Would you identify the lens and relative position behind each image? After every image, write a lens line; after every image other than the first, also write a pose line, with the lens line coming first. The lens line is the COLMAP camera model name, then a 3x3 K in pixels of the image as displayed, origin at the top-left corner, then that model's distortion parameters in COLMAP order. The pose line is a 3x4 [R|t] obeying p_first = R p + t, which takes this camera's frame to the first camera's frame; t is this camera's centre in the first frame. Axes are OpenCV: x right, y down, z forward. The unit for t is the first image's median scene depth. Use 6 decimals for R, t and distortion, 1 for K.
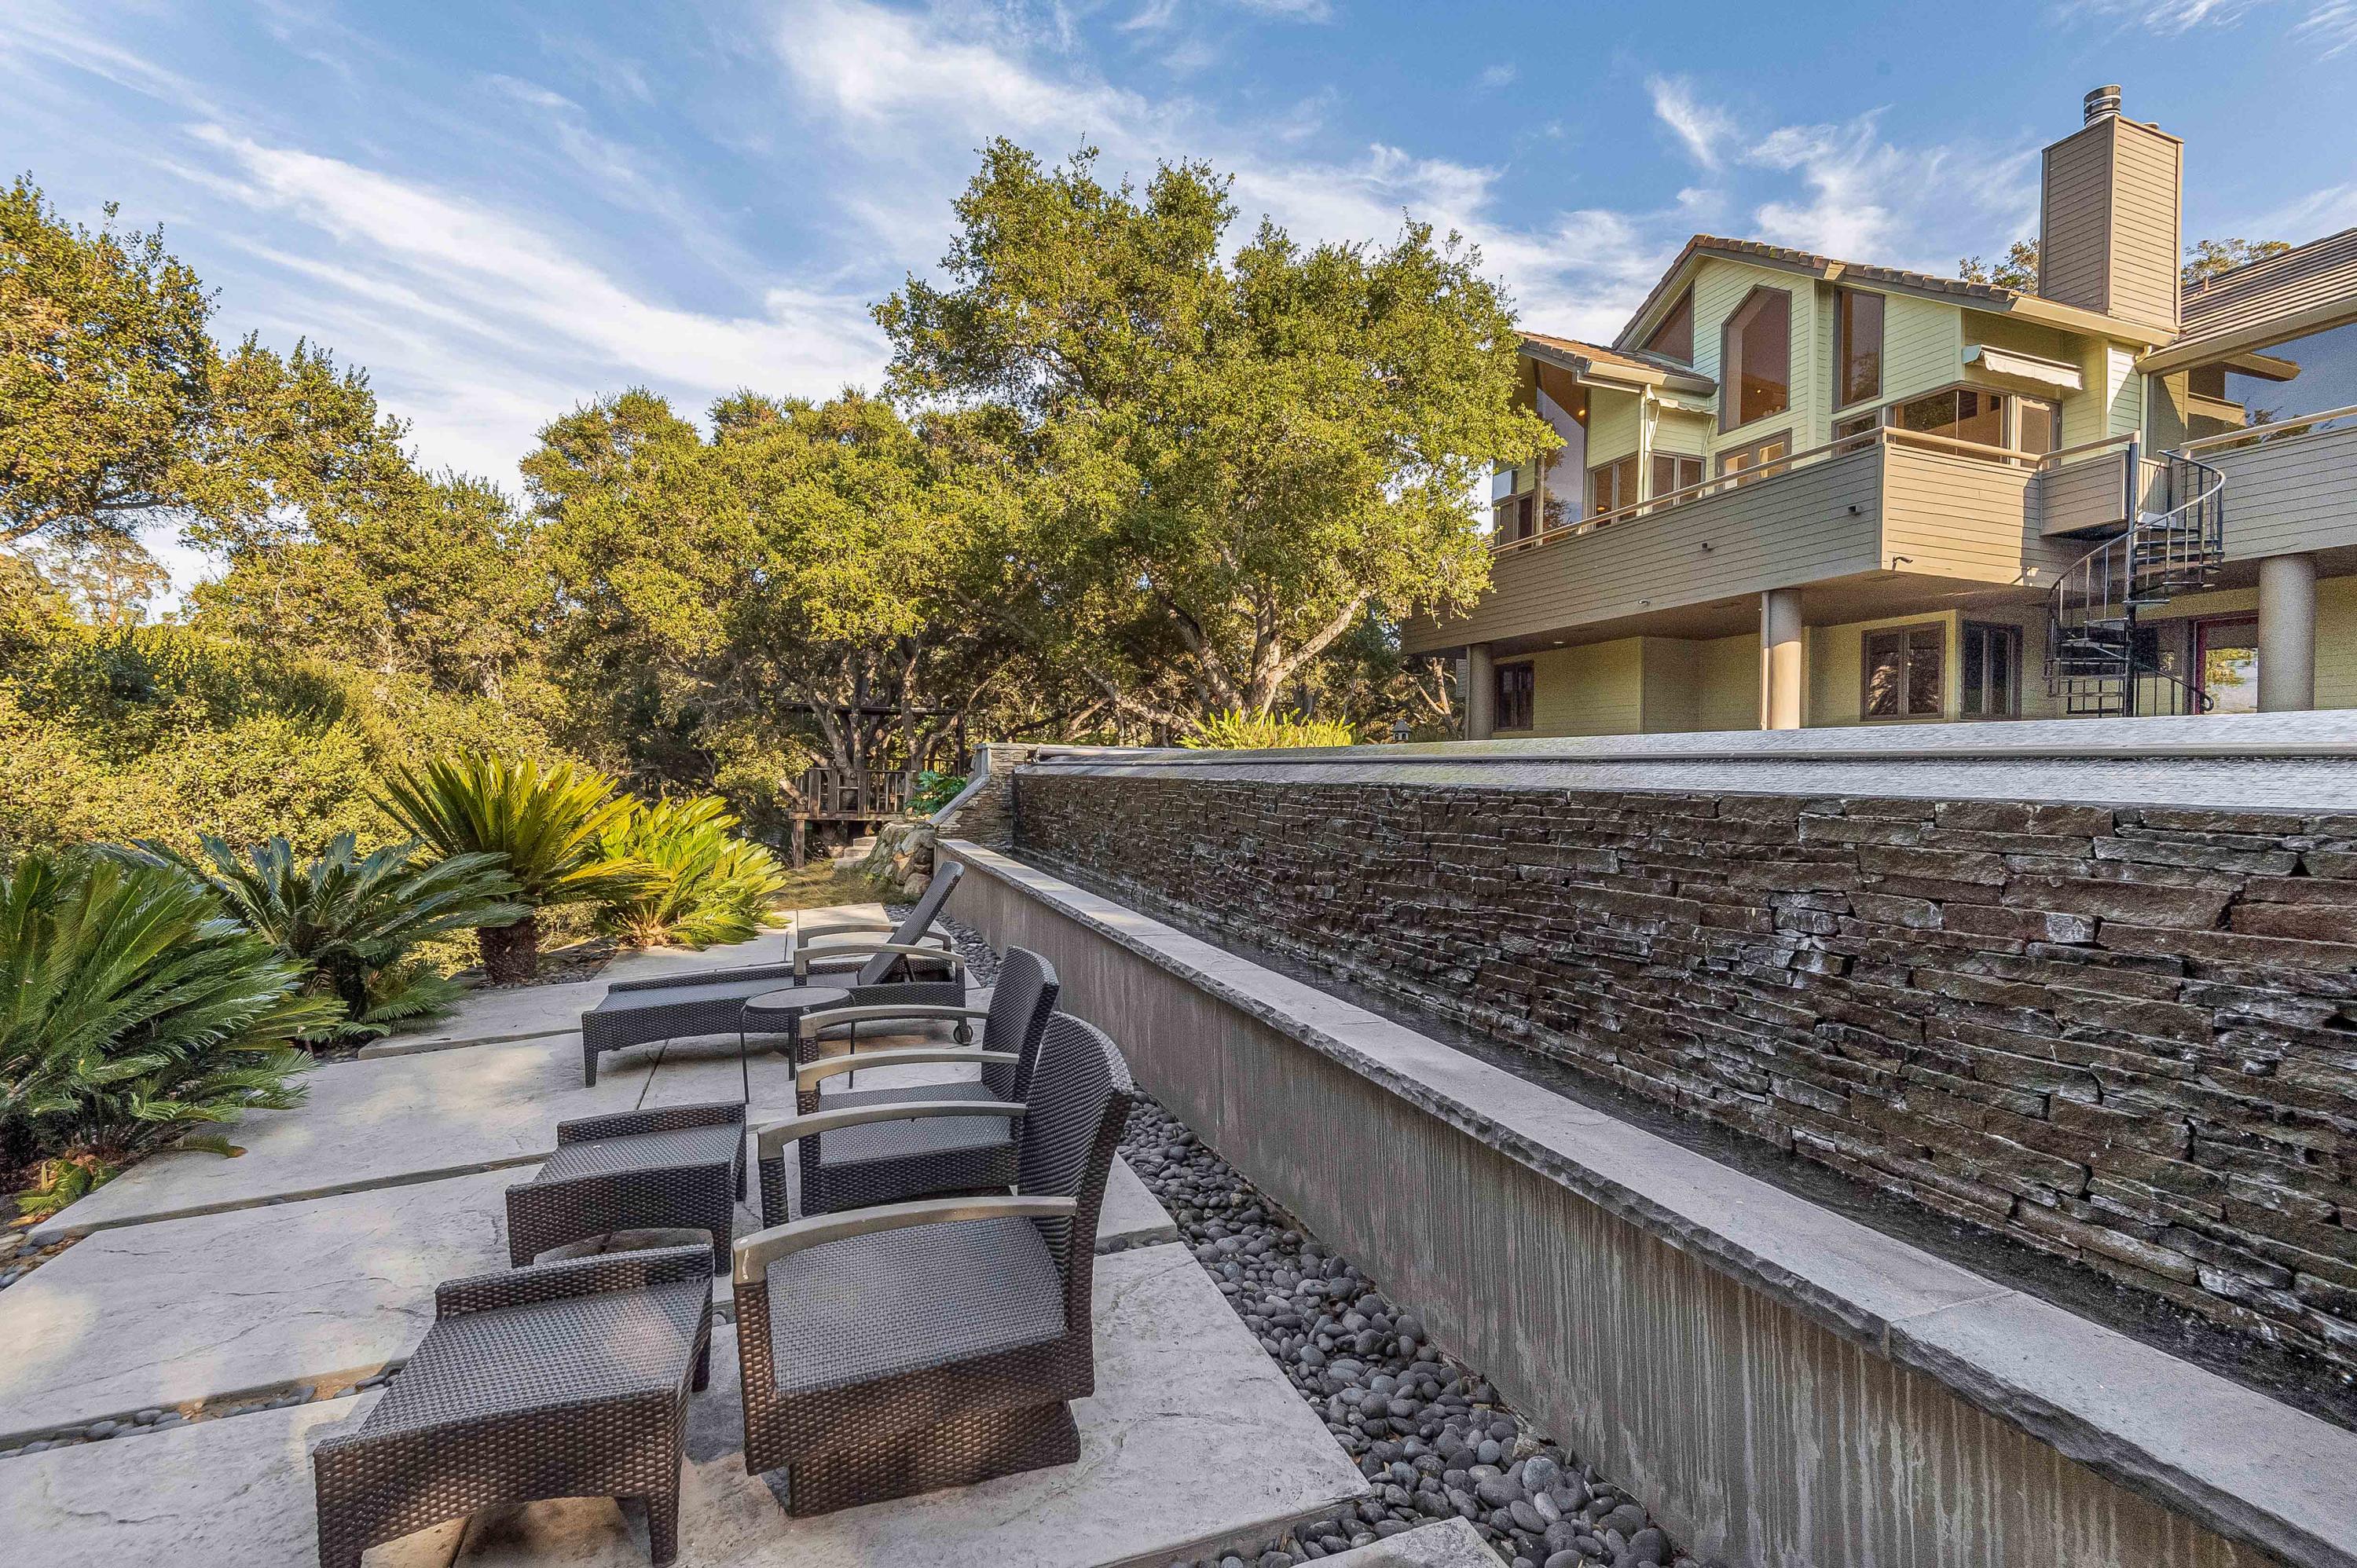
lens RADIAL K [[1093.5, 0, 1178.5], [0, 1093.5, 784.0], [0, 0, 1]] dist [0.077823, -0.014708]
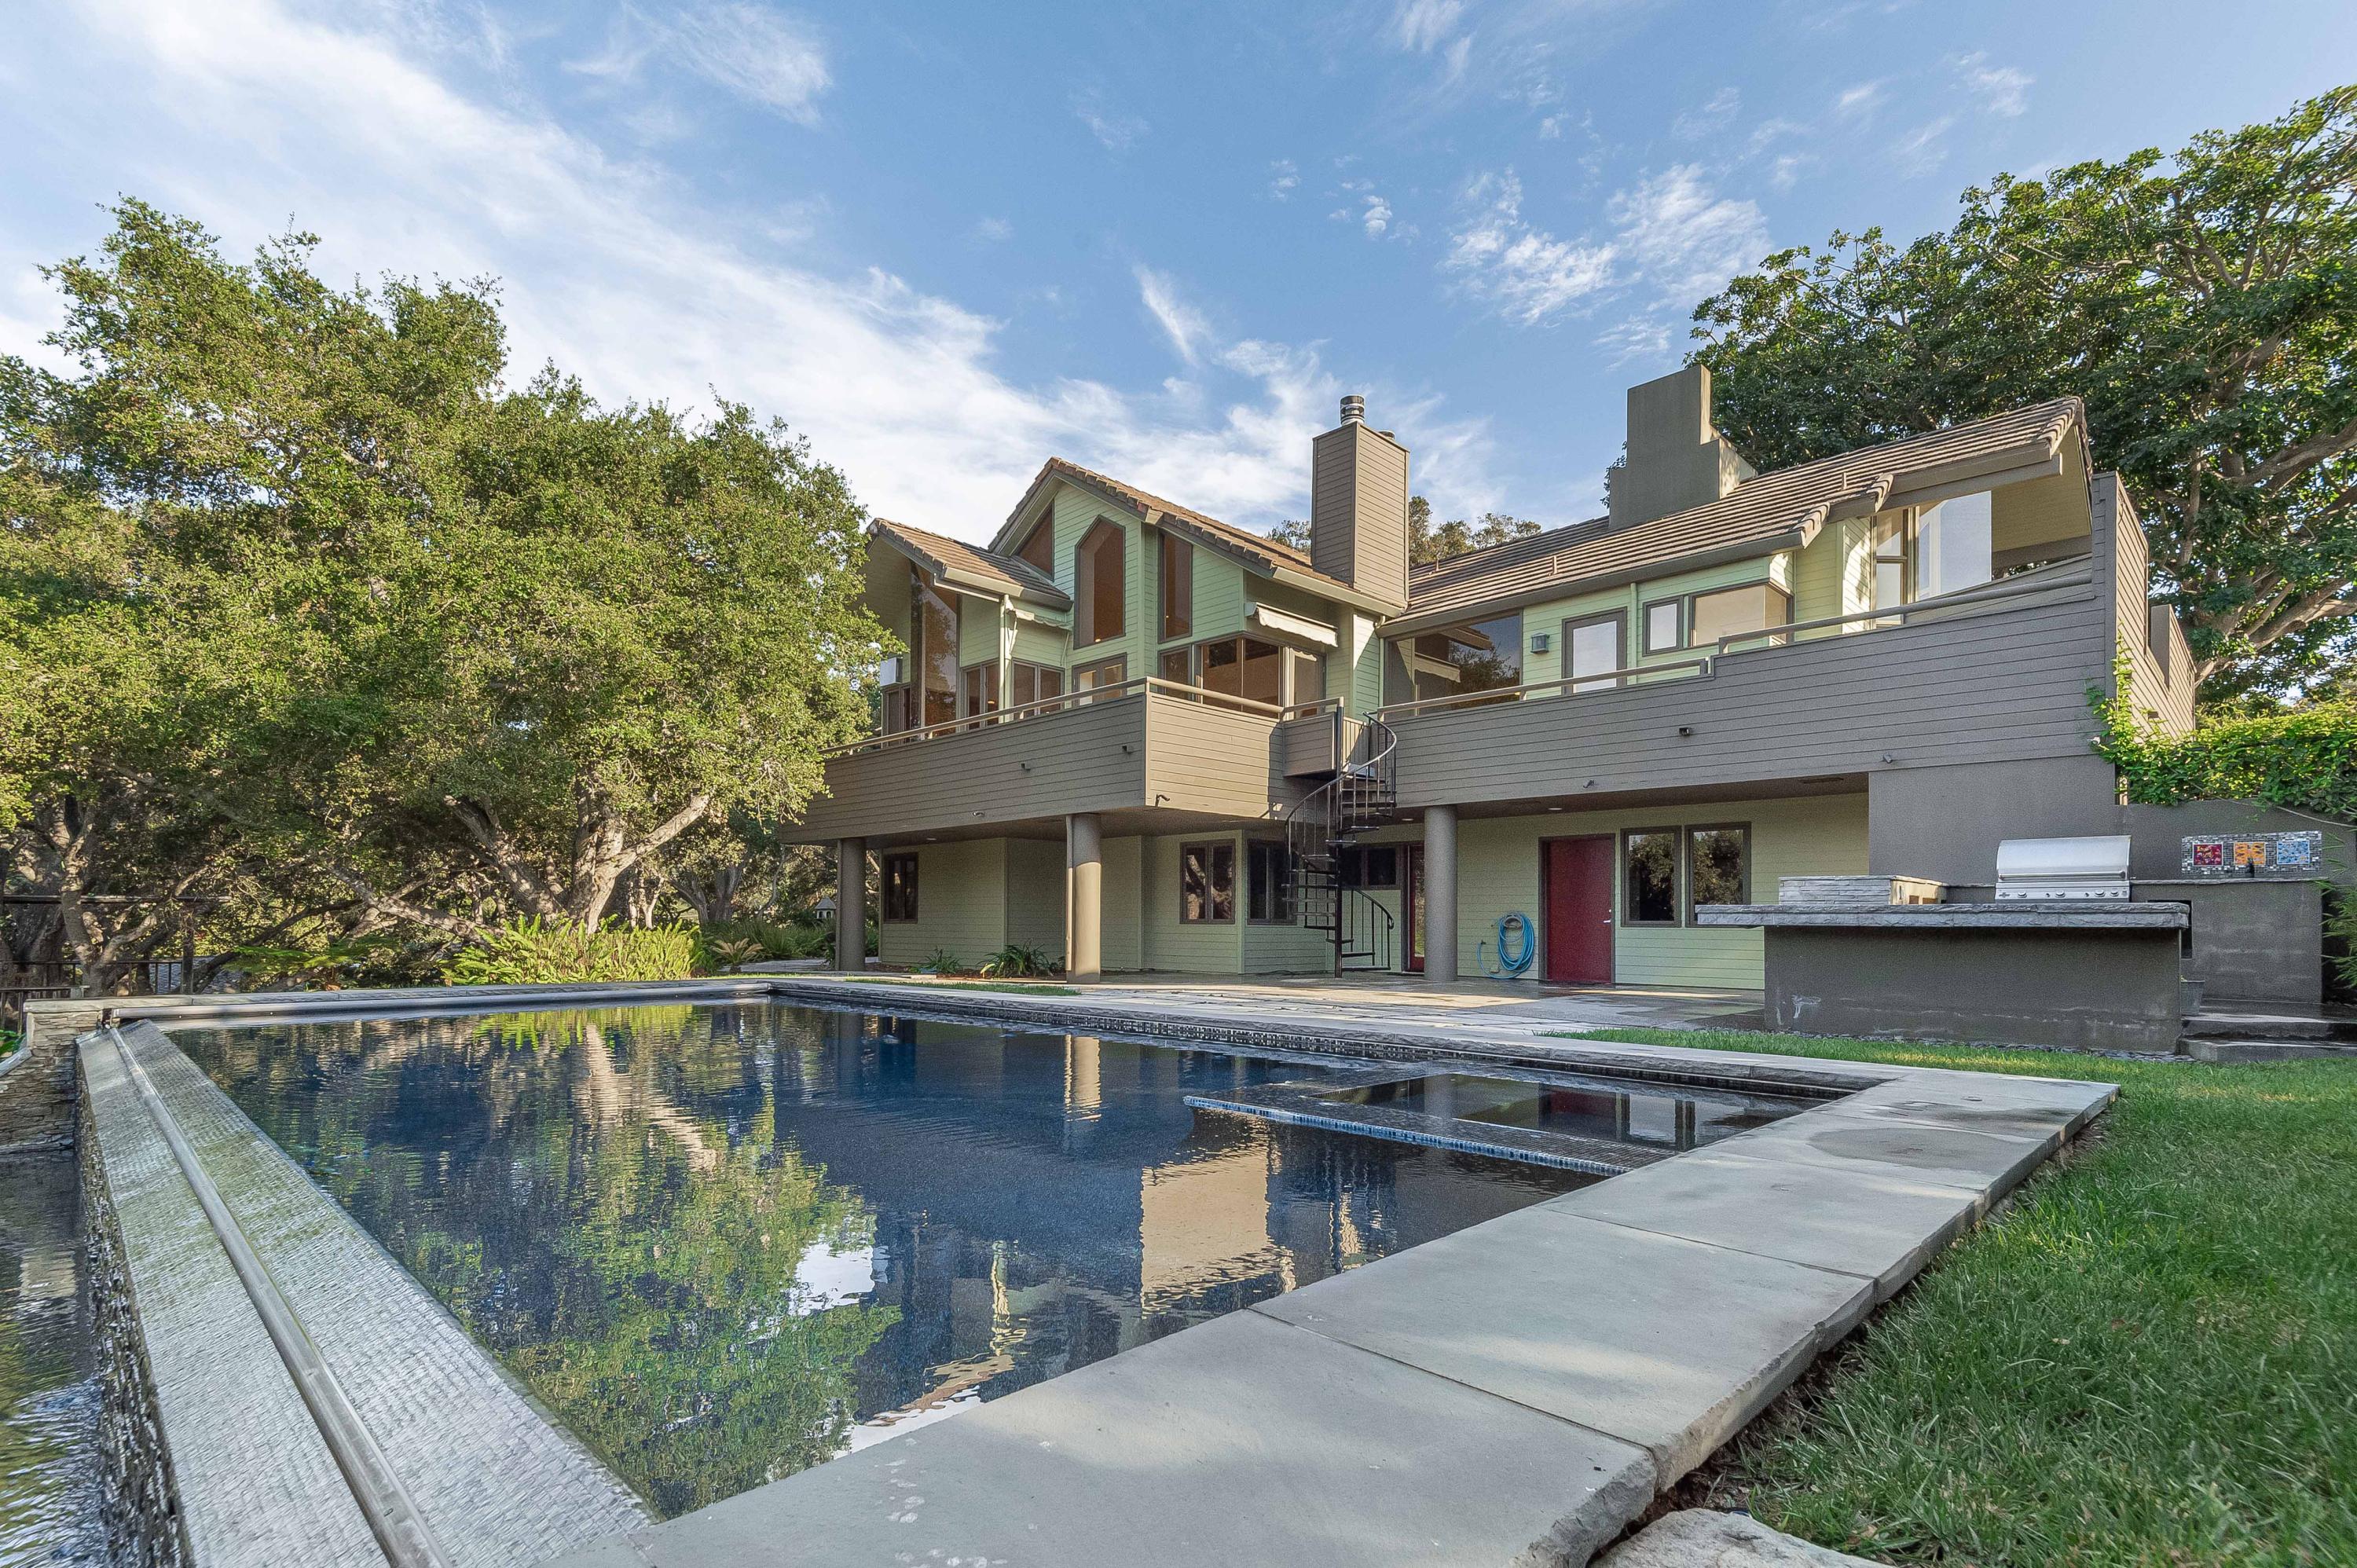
lens RADIAL K [[1122.7, 0, 1175.1], [0, 1122.7, 913.8], [0, 0, 1]] dist [0.077568, -0.023540]
pose [[0.929792, -0.008127, 0.367996, 0.184393], [0.008454, 0.999964, 0.000723, -0.063864], [-0.367988, 0.002439, 0.929827, -0.031794]]
